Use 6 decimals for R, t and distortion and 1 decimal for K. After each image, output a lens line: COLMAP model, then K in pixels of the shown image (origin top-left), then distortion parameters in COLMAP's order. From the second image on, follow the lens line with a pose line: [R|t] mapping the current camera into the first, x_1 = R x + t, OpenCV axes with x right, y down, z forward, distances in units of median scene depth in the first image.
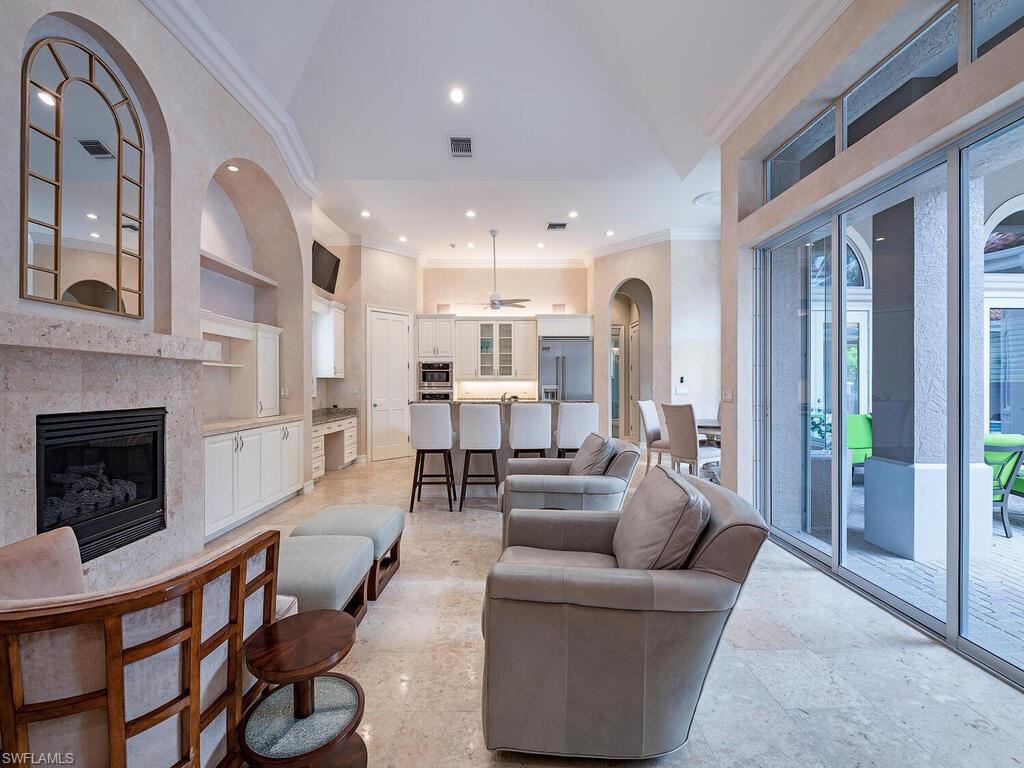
lens RADIAL K [[425.0, 0, 512.0], [0, 425.0, 384.0], [0, 0, 1]] dist [-0.000193, 0.000033]
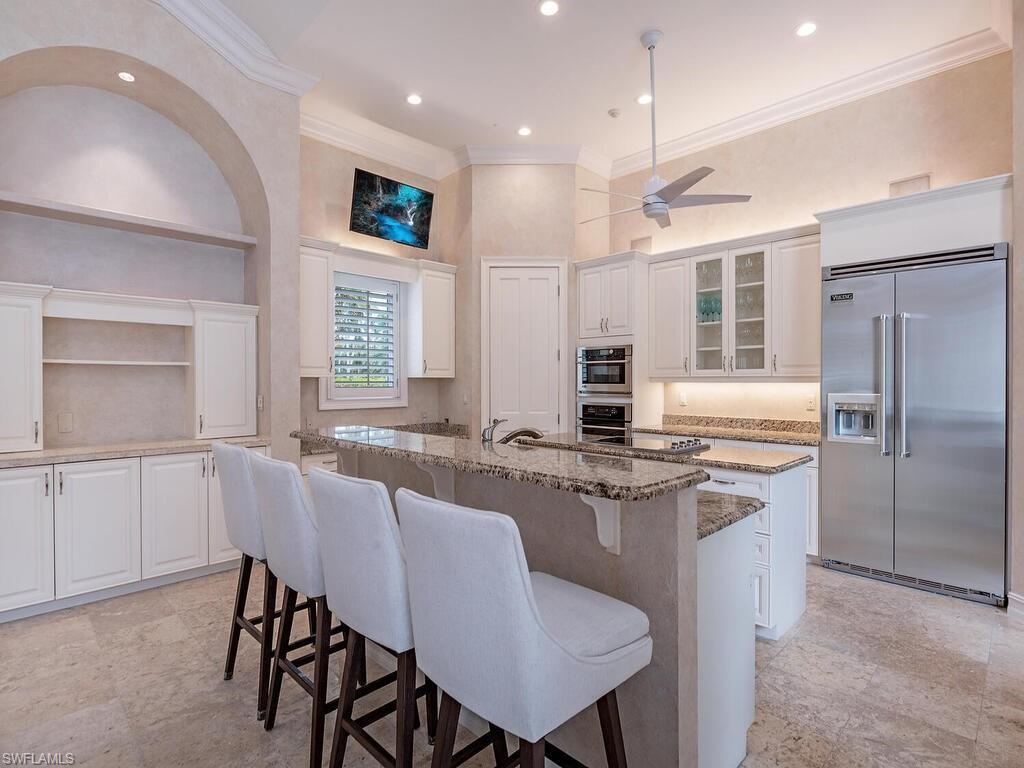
lens RADIAL K [[520.6, 0, 512.0], [0, 520.6, 384.0], [0, 0, 1]] dist [0.004552, 0.000984]
pose [[0.701882, 0.003766, -0.712283, 0.208338], [0.001048, 0.999979, 0.006320, -0.008455], [0.712293, -0.005183, 0.701864, 0.458074]]
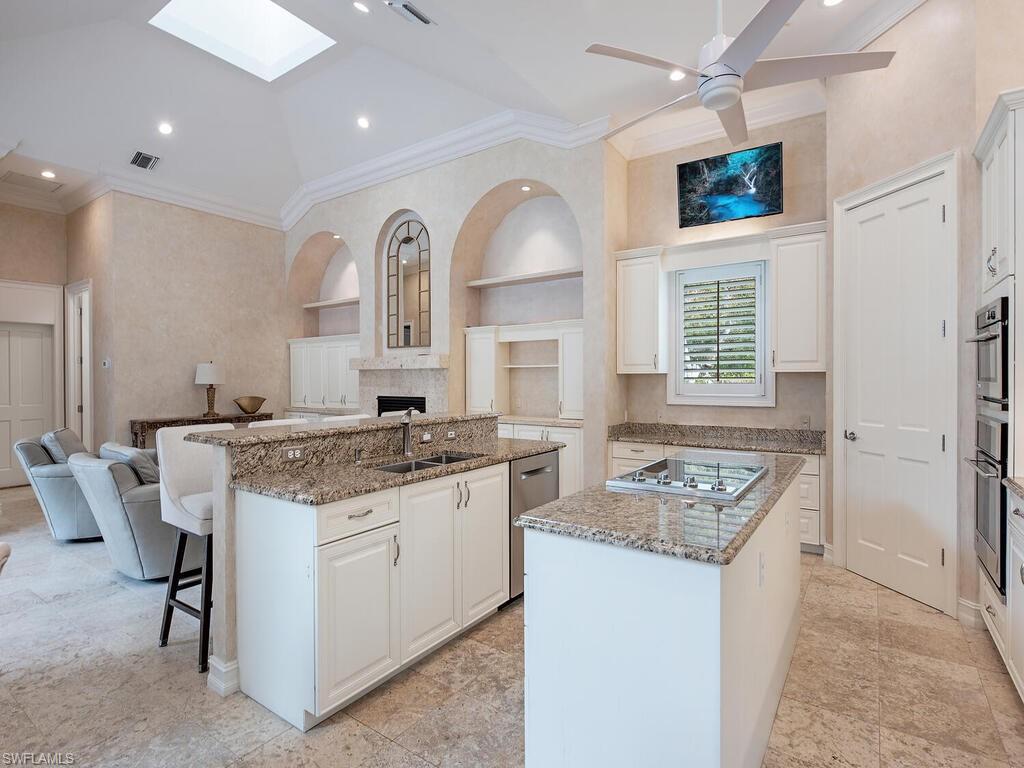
lens RADIAL K [[520.6, 0, 512.0], [0, 520.6, 384.0], [0, 0, 1]] dist [0.004552, 0.000984]
pose [[-0.574499, 0.011021, -0.818431, 0.259449], [0.004266, 0.999936, 0.010470, -0.007284], [0.818494, 0.002523, -0.574509, 0.947634]]
